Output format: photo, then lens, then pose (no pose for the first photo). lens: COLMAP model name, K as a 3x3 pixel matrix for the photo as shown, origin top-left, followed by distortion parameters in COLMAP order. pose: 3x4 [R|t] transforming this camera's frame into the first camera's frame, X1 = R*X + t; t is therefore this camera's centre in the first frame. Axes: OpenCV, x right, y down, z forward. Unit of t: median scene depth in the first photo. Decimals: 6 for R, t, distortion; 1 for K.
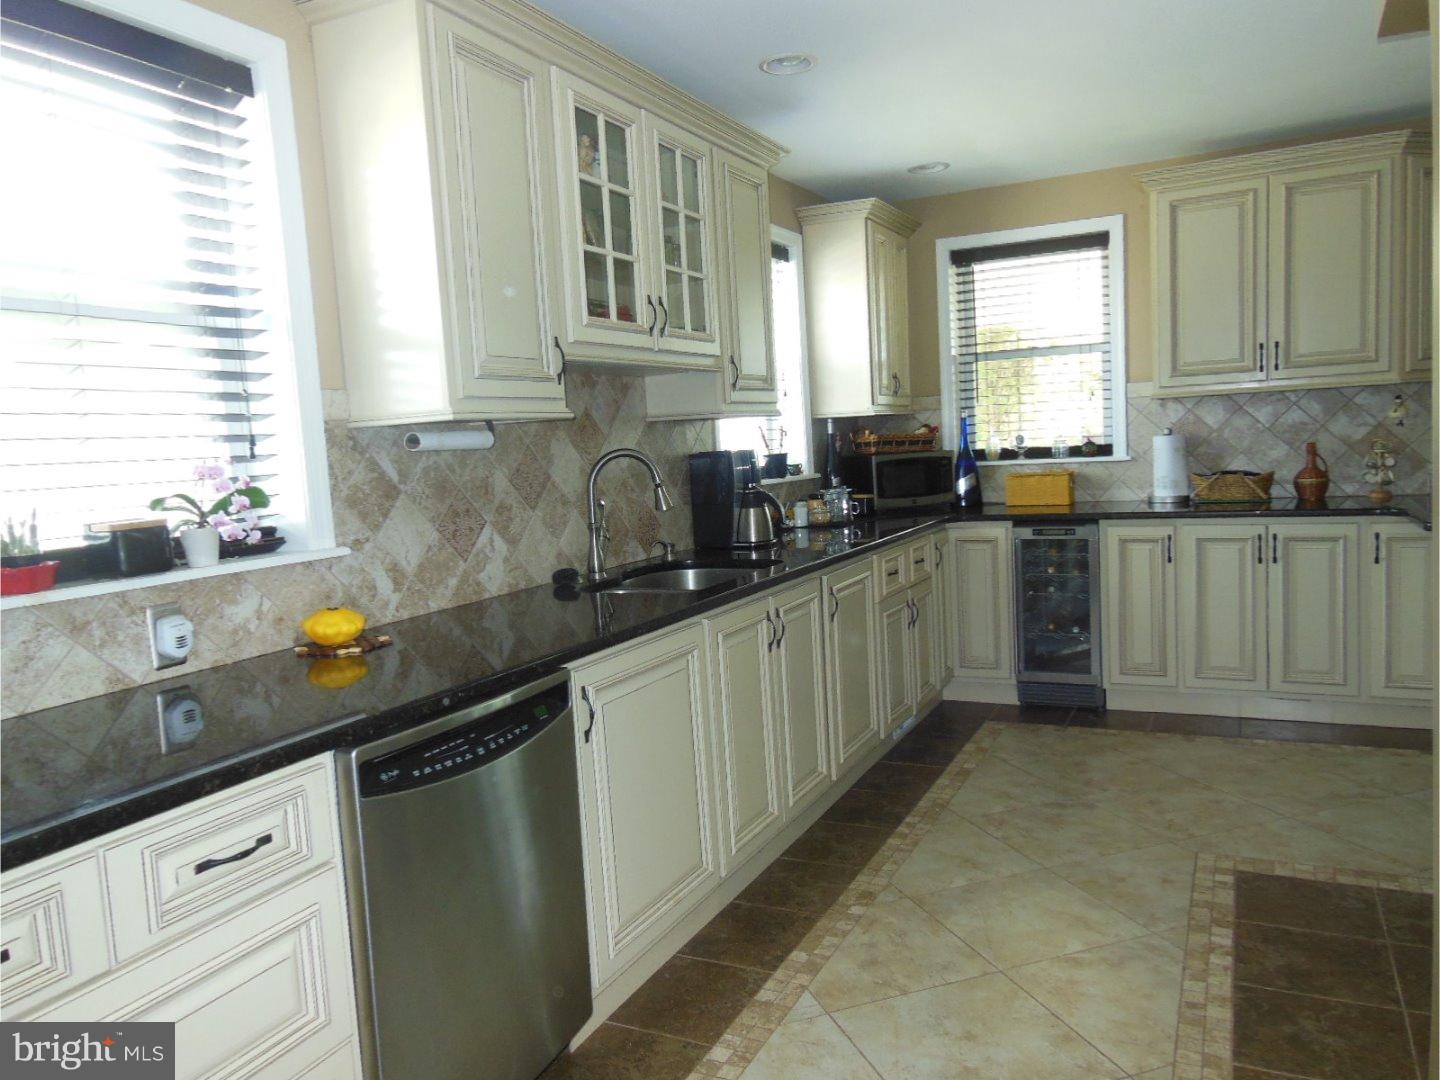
lens RADIAL K [[1051.8, 0, 720.0], [0, 1051.8, 540.0], [0, 0, 1]] dist [0.003727, 0.000011]
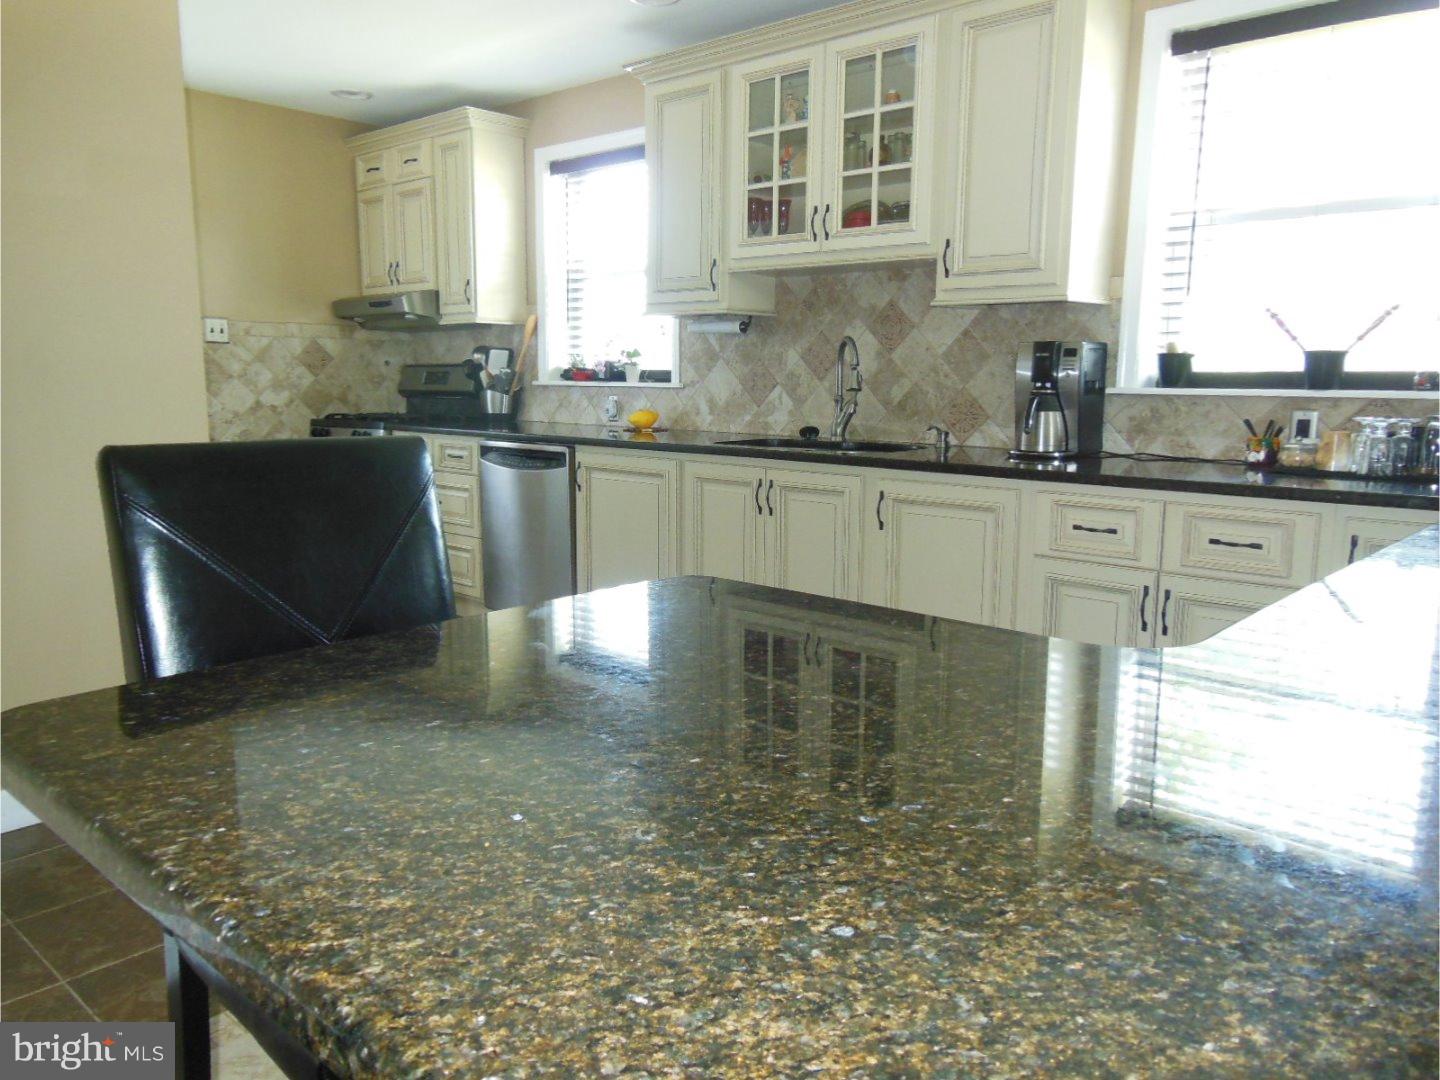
lens RADIAL K [[1051.8, 0, 720.0], [0, 1051.8, 540.0], [0, 0, 1]] dist [0.003727, 0.000011]
pose [[-0.270869, 0.200569, -0.941489, 1.218089], [-0.086547, 0.969017, 0.231334, -0.136993], [0.958718, 0.144145, -0.245118, 1.296971]]
